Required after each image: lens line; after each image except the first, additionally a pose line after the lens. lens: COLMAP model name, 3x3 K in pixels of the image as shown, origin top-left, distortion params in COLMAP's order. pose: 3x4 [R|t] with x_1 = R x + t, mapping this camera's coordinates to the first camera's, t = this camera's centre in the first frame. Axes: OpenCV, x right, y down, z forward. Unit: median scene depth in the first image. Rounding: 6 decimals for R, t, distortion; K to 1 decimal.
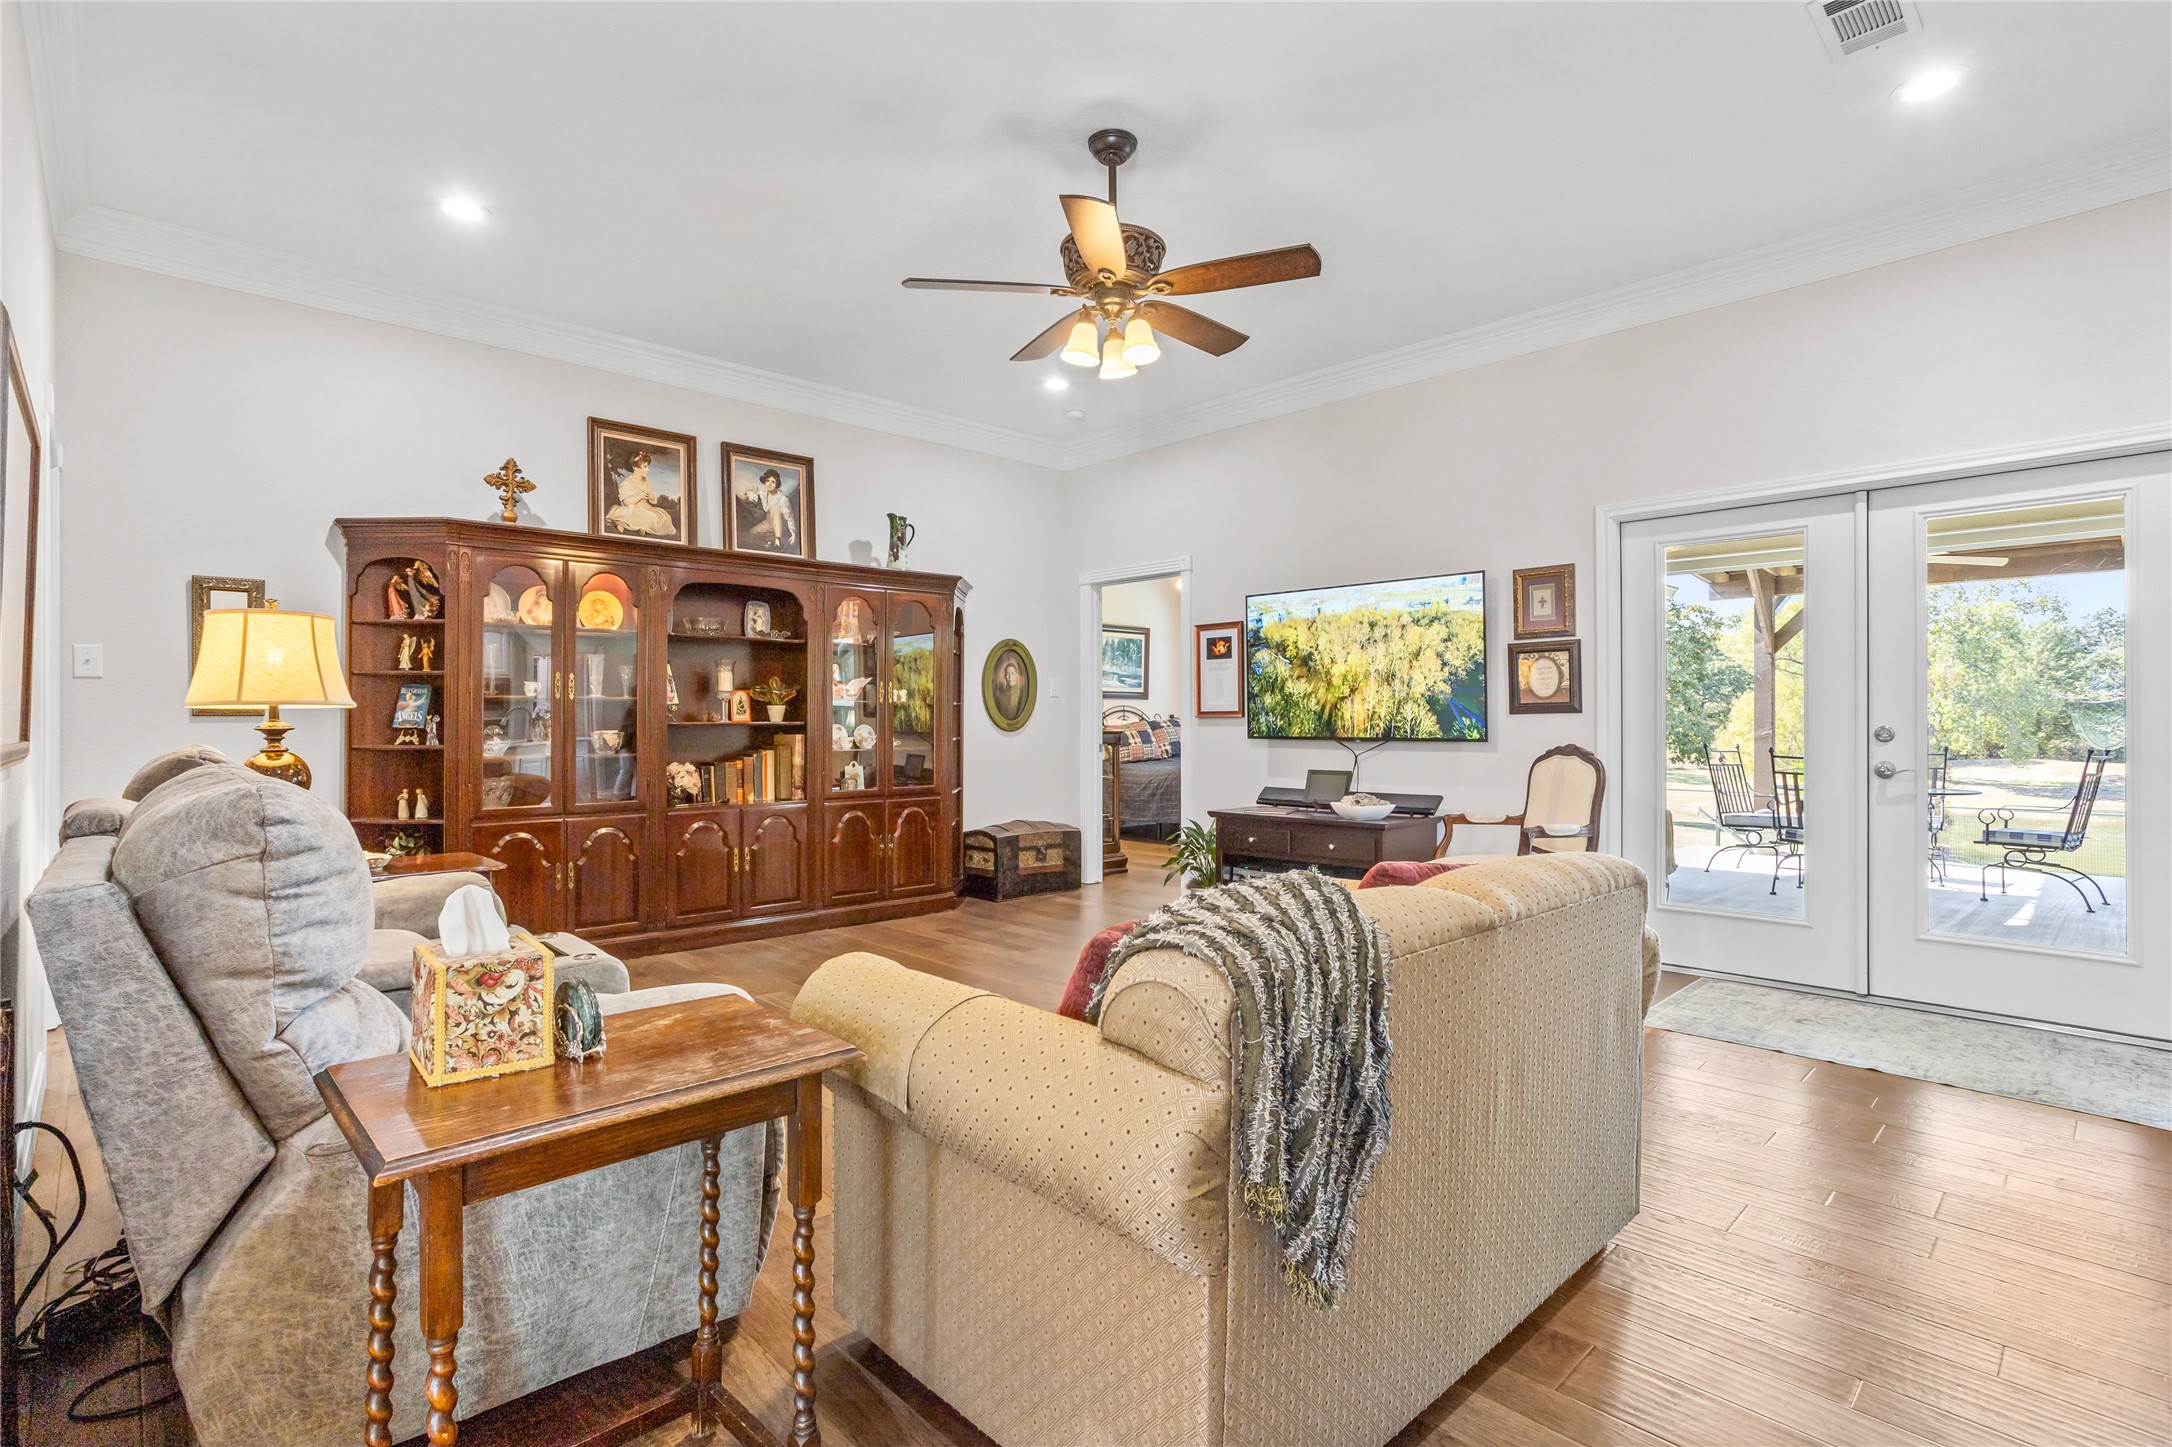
lens RADIAL K [[1054.3, 0, 1076.5], [0, 1054.3, 720.7], [0, 0, 1]] dist [-0.036609, 0.019855]
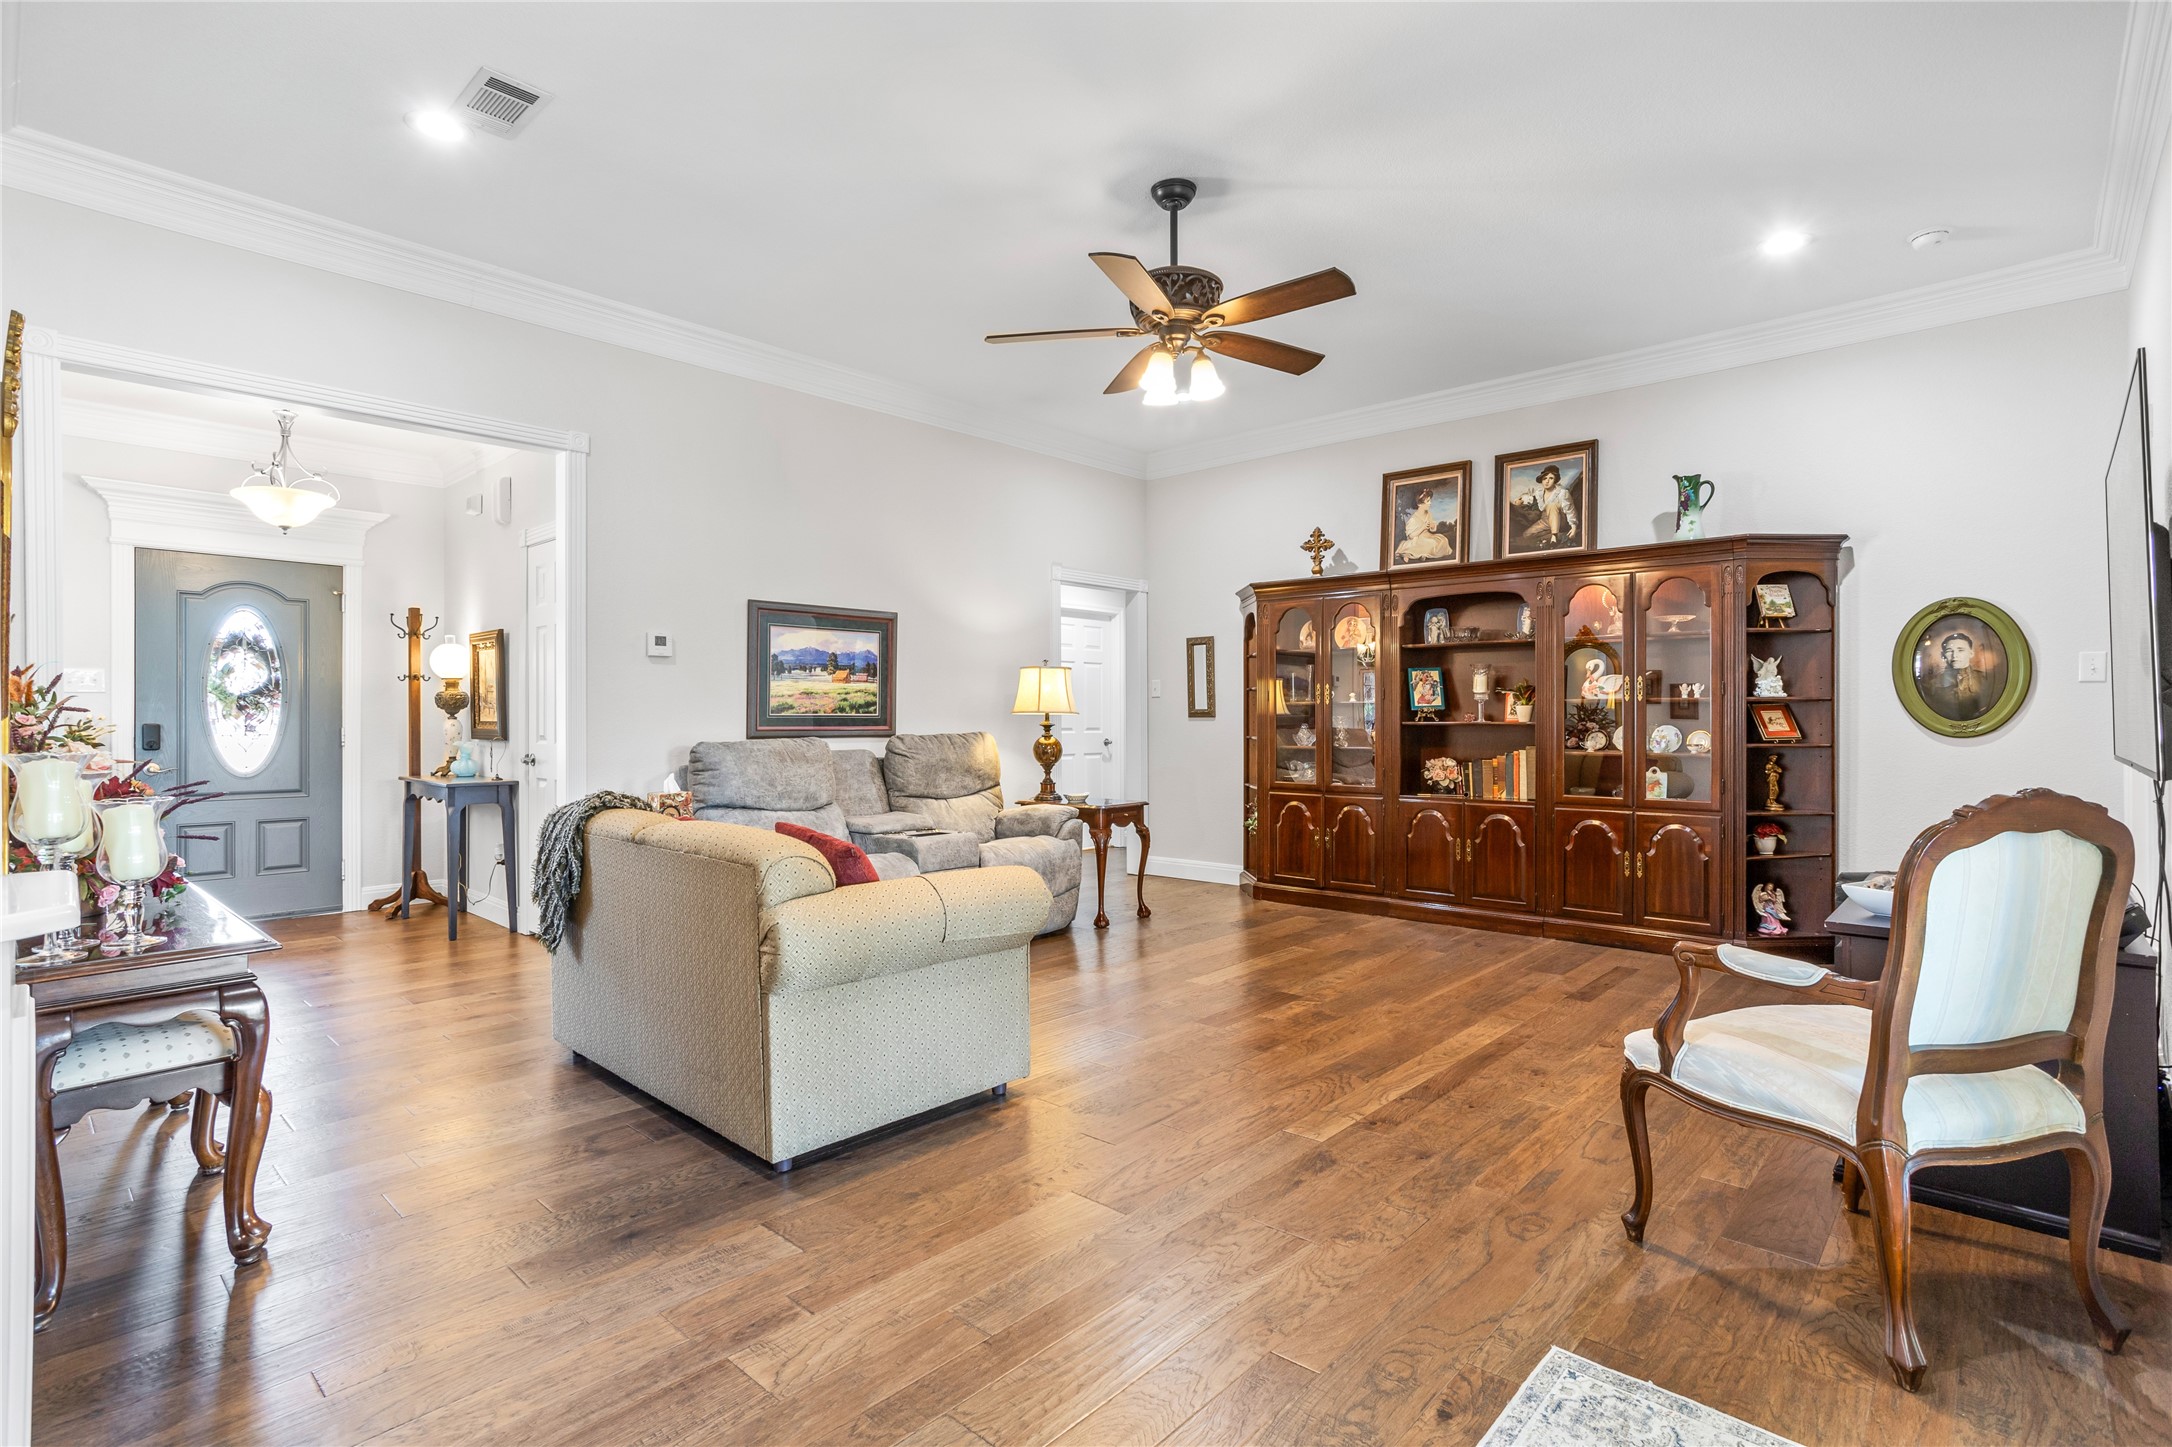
lens RADIAL K [[1054.3, 0, 1088.2], [0, 1054.3, 715.6], [0, 0, 1]] dist [-0.036609, 0.019855]
pose [[0.066508, 0.002891, -0.997782, 0.685114], [0.002066, 0.999993, 0.003035, -0.008704], [0.997784, -0.002264, 0.066501, 0.517067]]
